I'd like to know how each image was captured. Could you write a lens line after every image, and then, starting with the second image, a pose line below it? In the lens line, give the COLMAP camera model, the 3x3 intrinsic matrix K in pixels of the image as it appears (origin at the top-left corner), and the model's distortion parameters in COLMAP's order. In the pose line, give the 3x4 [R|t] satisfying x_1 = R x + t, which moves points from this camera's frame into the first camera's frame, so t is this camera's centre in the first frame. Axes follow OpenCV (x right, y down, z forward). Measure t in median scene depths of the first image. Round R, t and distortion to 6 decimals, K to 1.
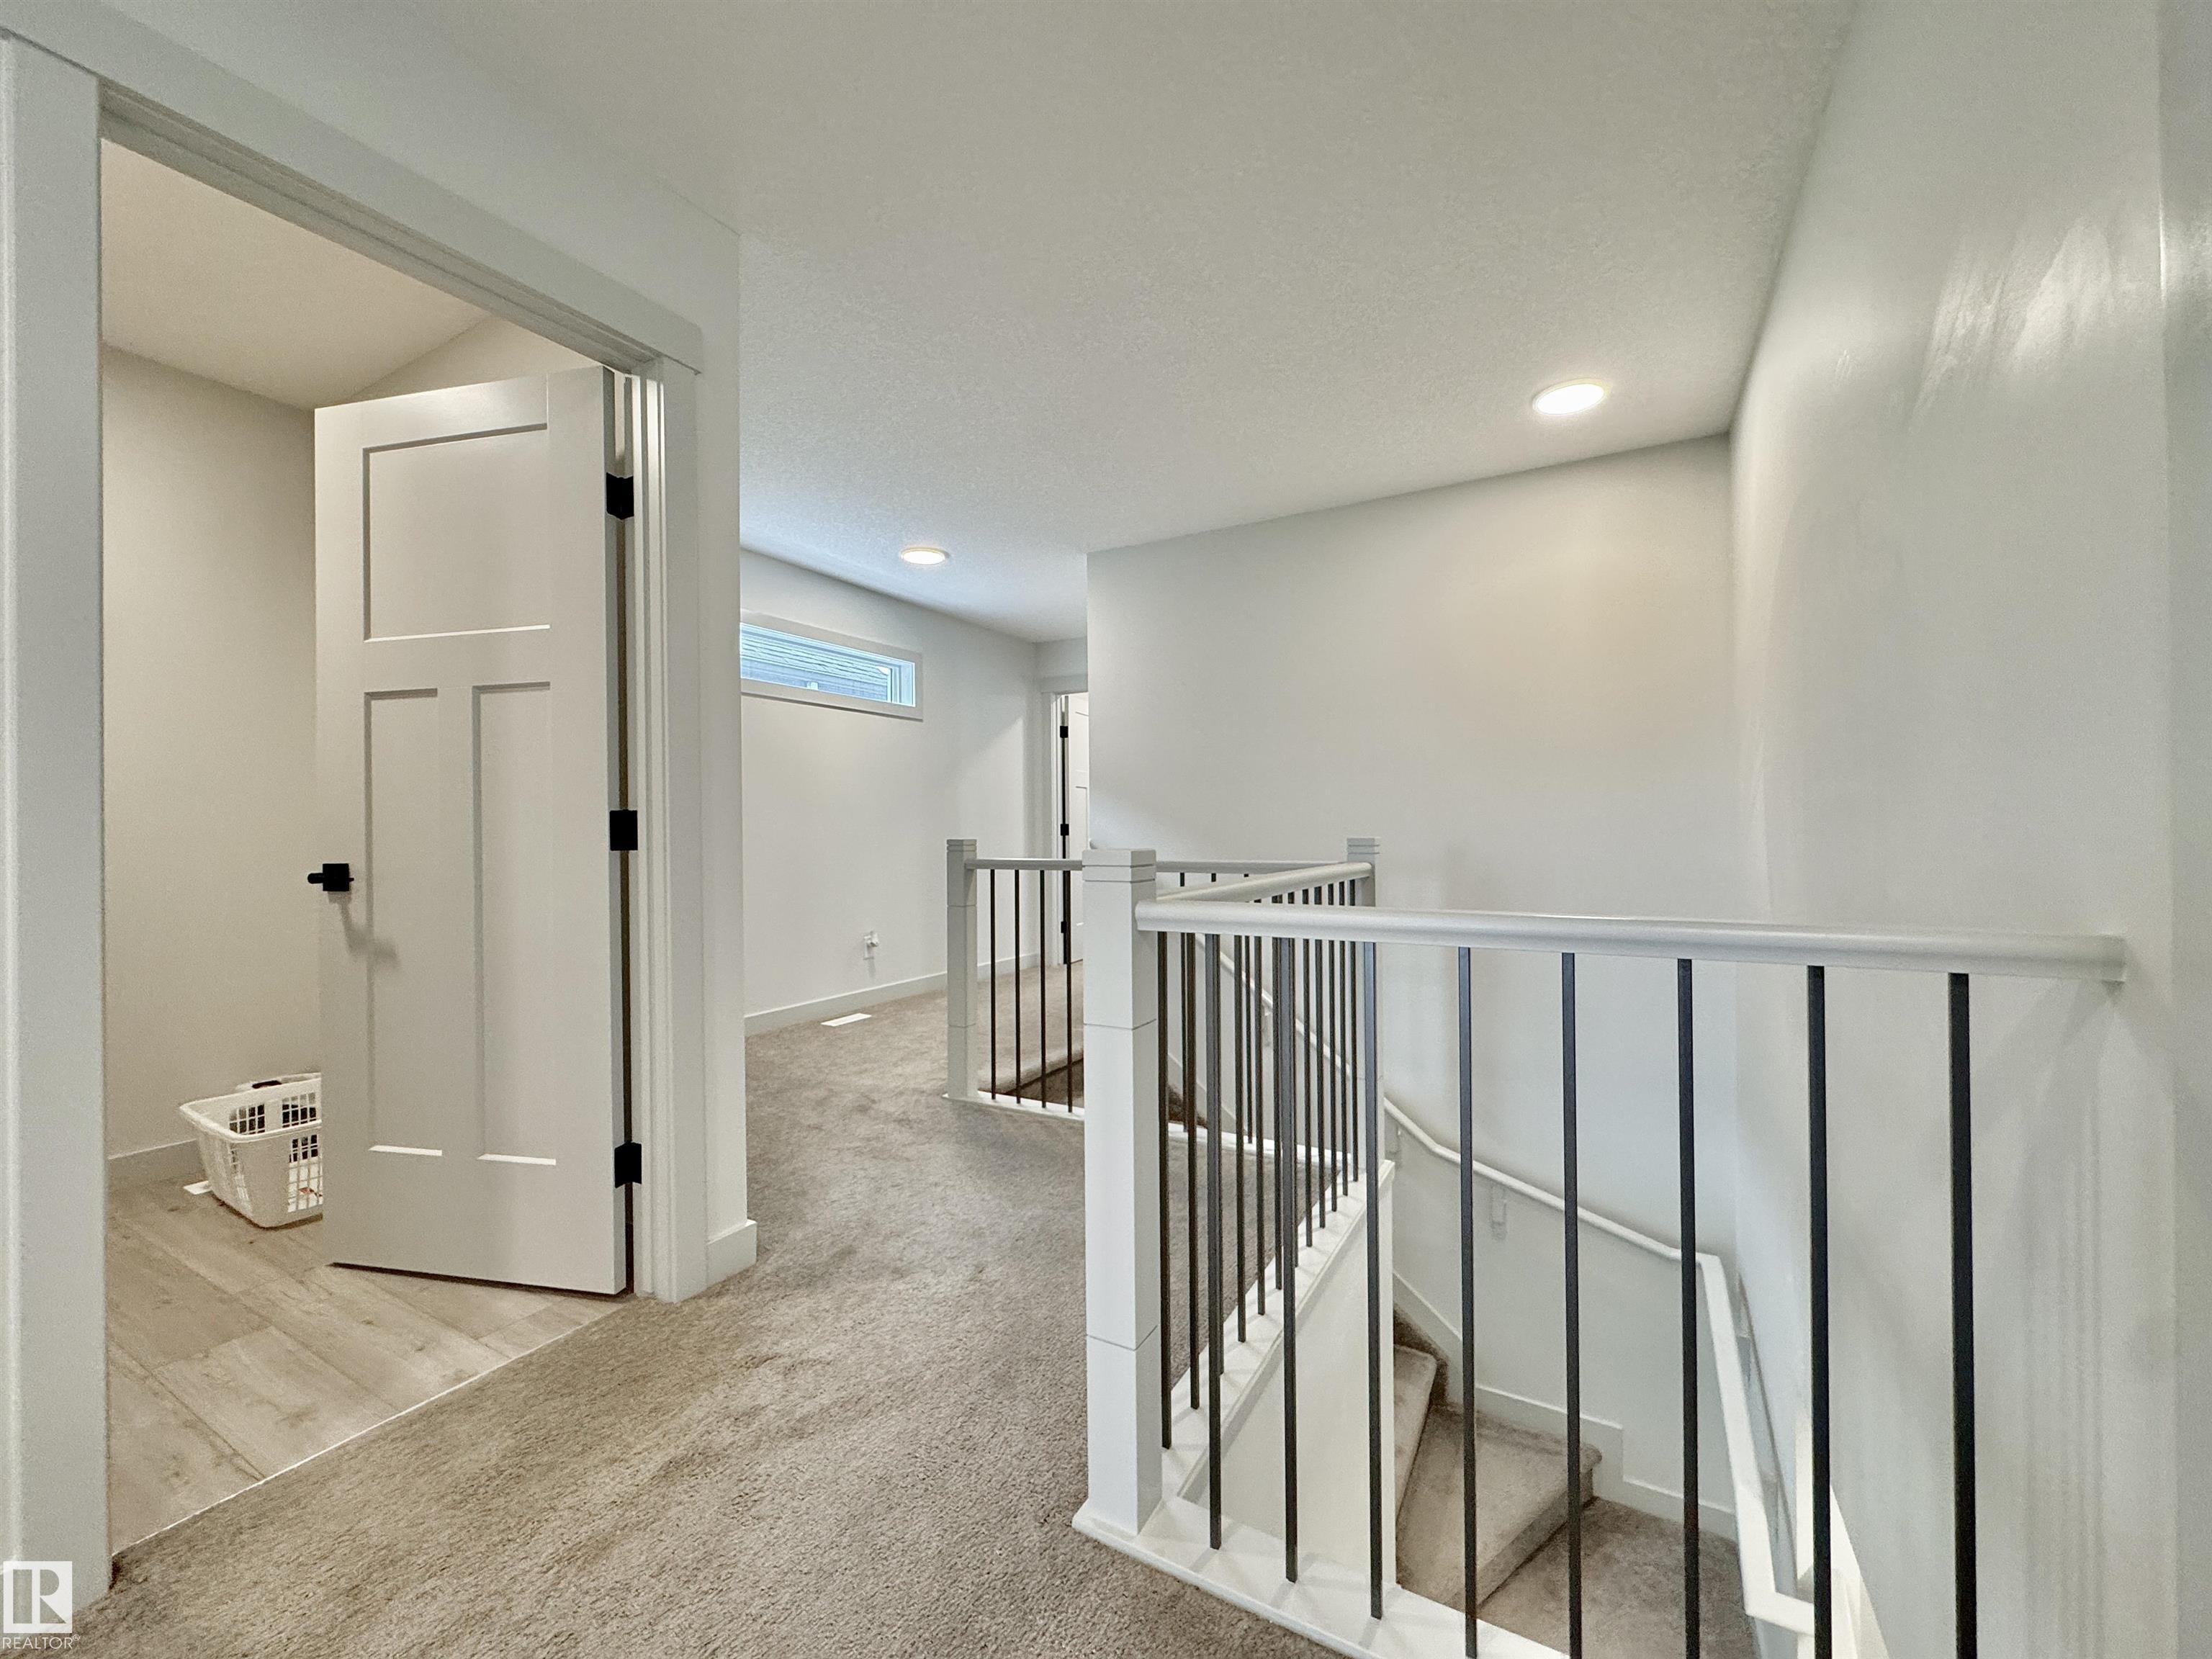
lens RADIAL K [[883.6, 0, 1105.1], [0, 883.6, 829.1], [0, 0, 1]] dist [-0.002534, 0.000229]
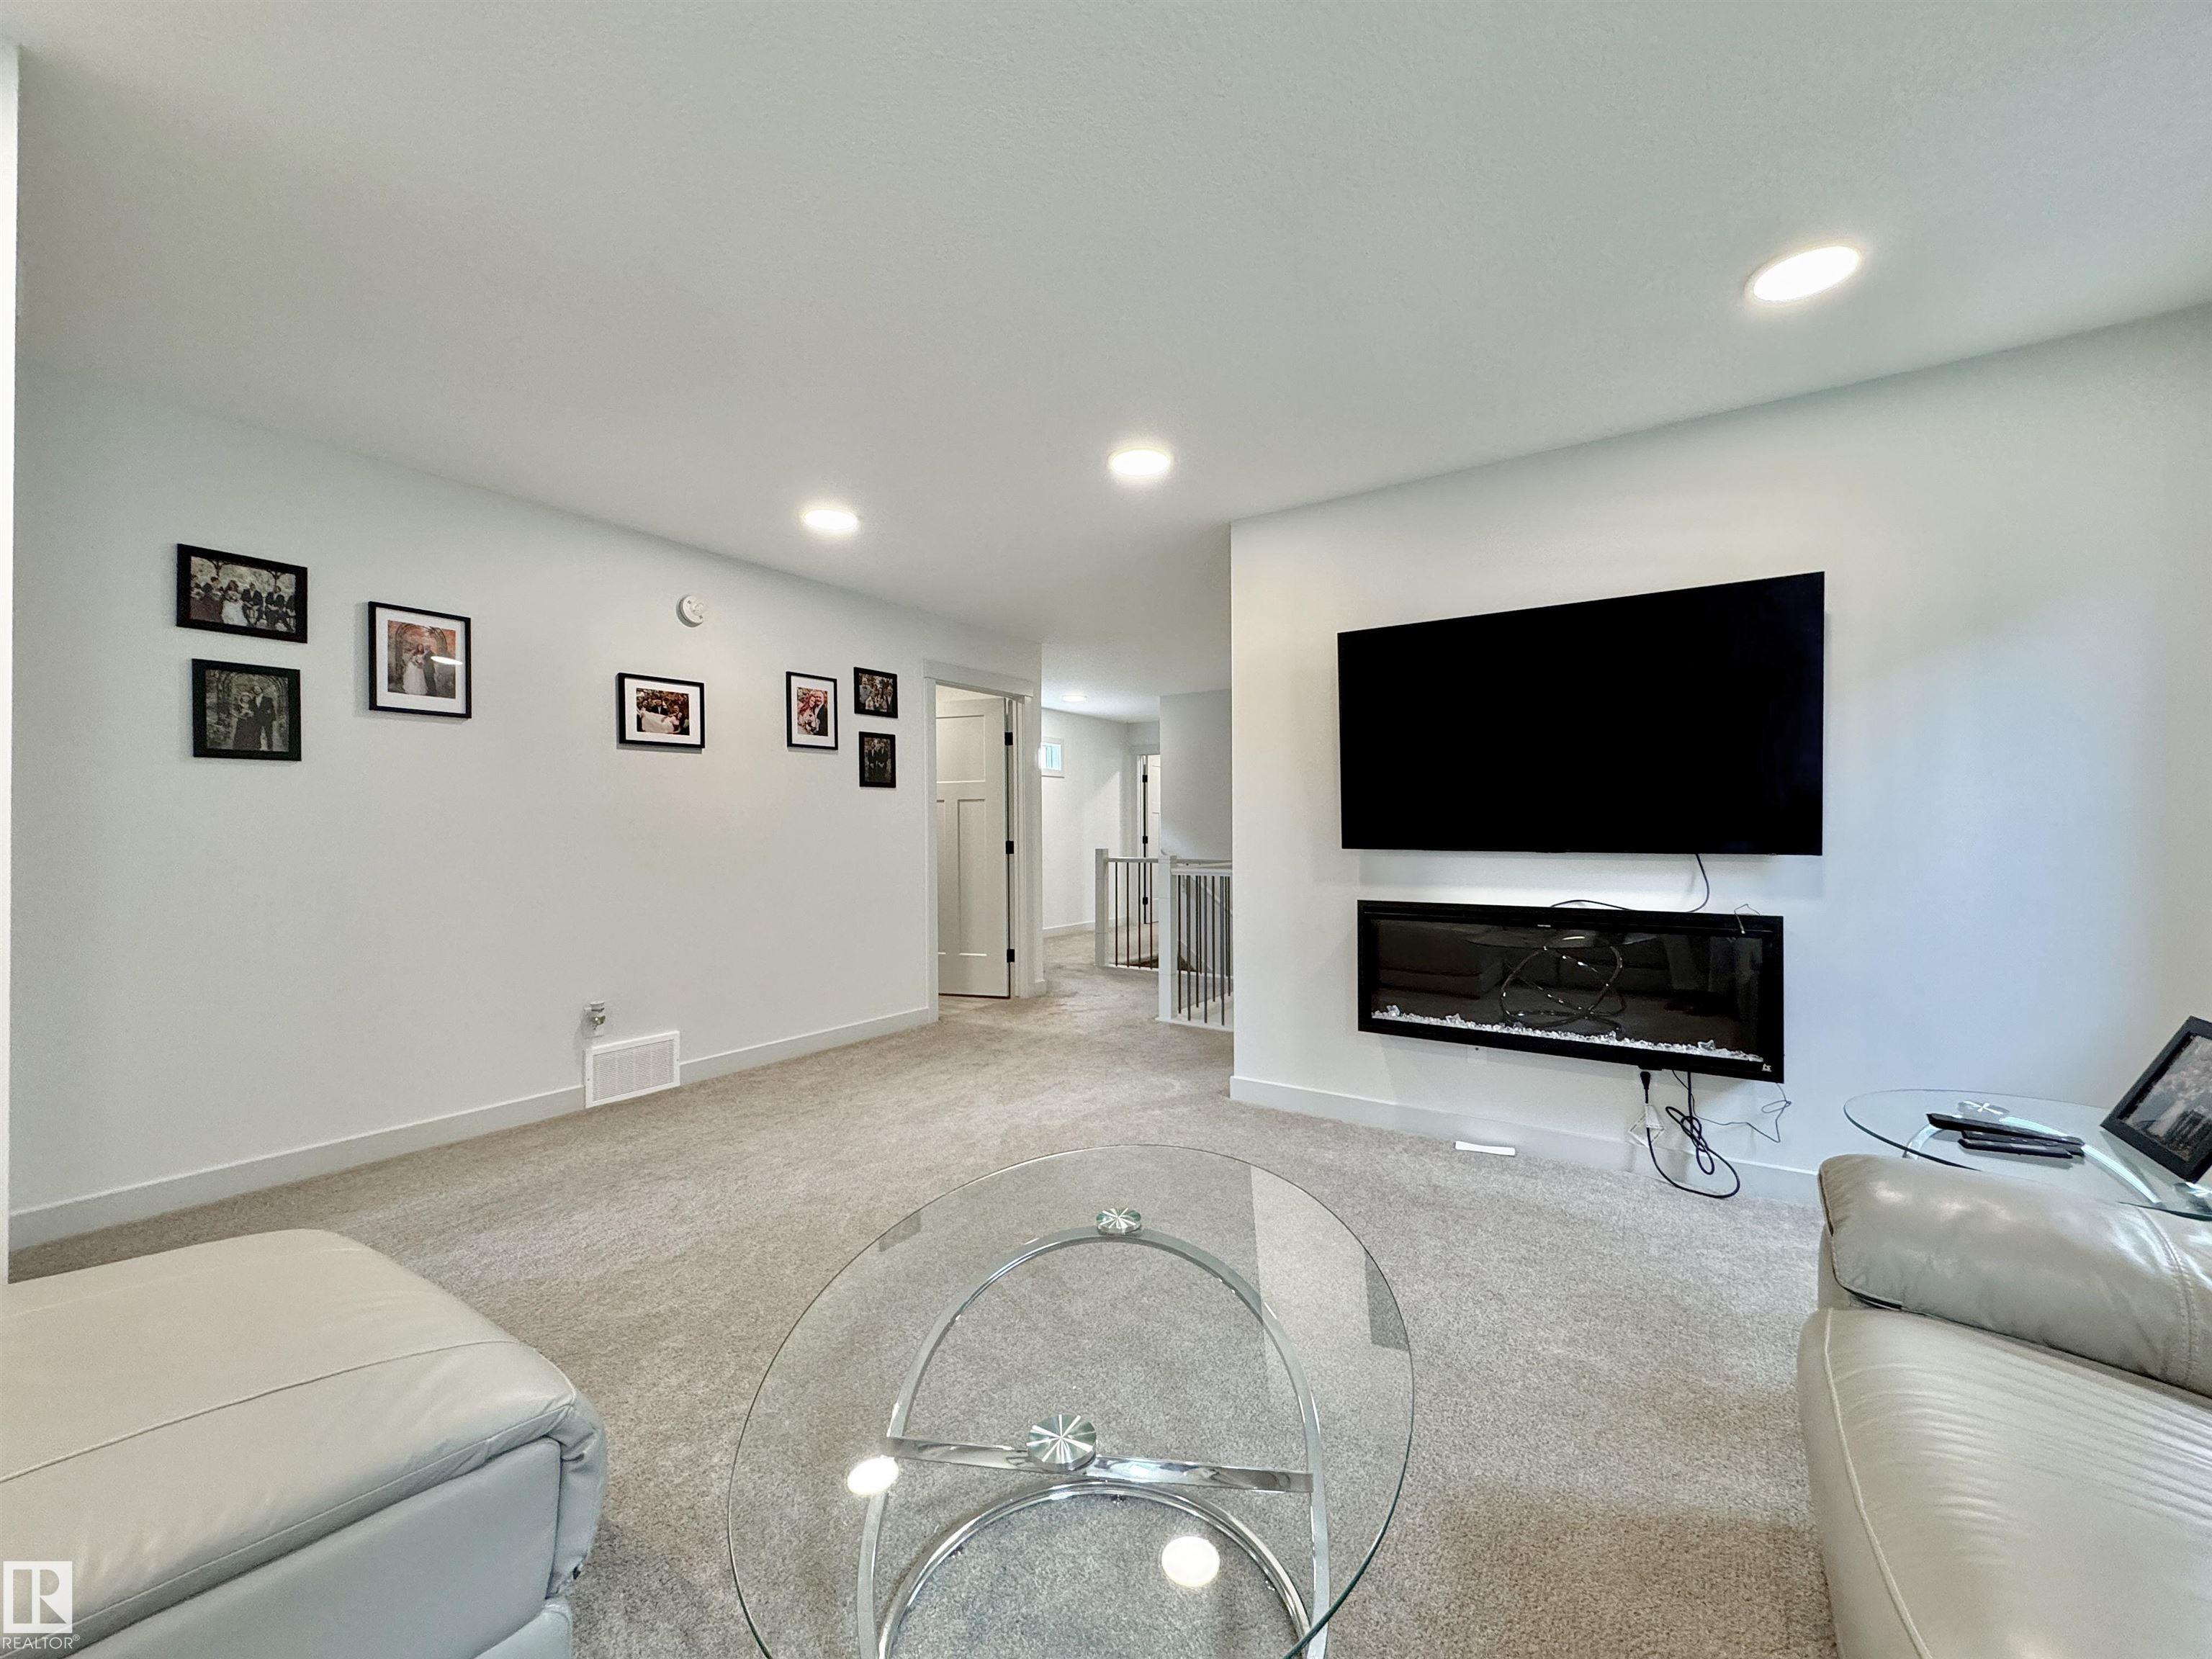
lens RADIAL K [[883.6, 0, 1101.8], [0, 883.6, 829.3], [0, 0, 1]] dist [-0.002534, 0.000229]
pose [[0.996431, 0.001618, -0.084401, 0.014906], [-0.001581, 0.999999, 0.000499, -0.026166], [0.084402, -0.000364, 0.996432, -0.834414]]
